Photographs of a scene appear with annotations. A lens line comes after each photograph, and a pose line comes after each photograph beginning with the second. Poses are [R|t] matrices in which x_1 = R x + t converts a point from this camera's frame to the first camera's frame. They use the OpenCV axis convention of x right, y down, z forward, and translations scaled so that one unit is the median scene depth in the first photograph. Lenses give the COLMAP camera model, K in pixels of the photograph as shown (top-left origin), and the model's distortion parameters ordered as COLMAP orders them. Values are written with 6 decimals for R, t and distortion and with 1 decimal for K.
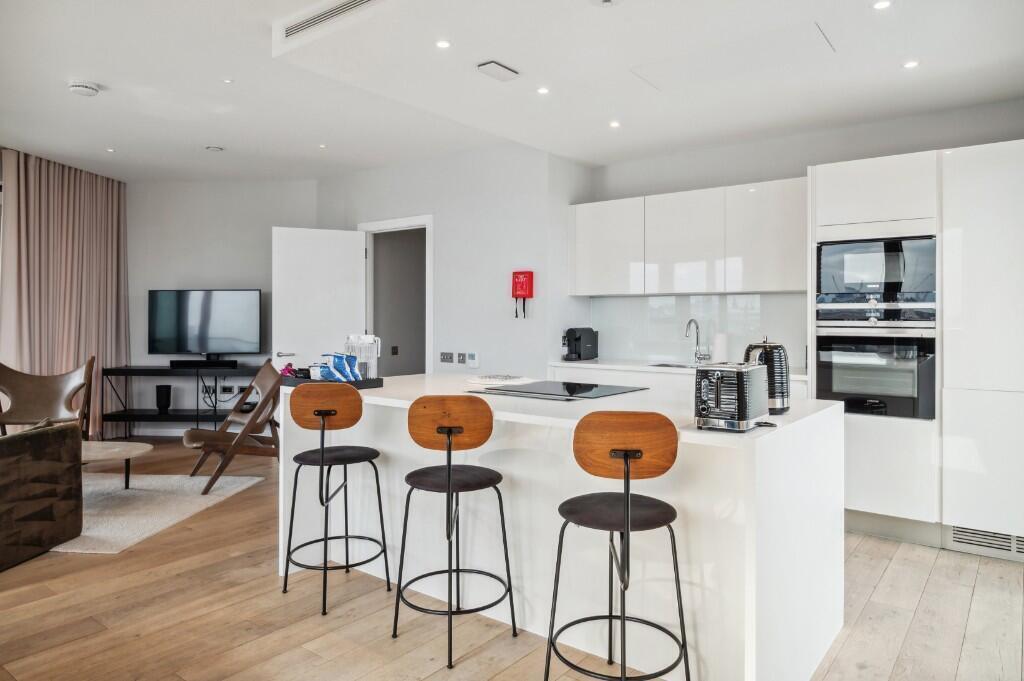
lens RADIAL K [[660.5, 0, 512.4], [0, 660.5, 326.7], [0, 0, 1]] dist [0.001573, -0.000119]
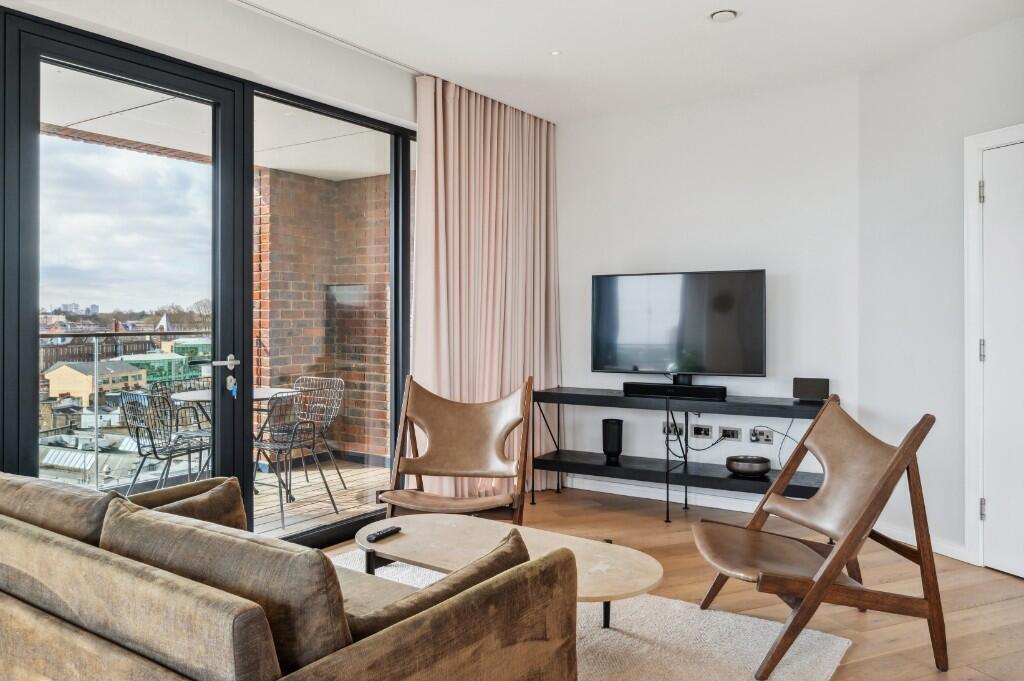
lens RADIAL K [[743.2, 0, 512.0], [0, 743.2, 340.5], [0, 0, 1]] dist [-0.001750, -0.000232]
pose [[0.873318, 0.010220, -0.487043, -0.260381], [-0.002201, 0.999852, 0.017034, -0.002378], [0.487146, -0.013804, 0.873212, 0.313536]]
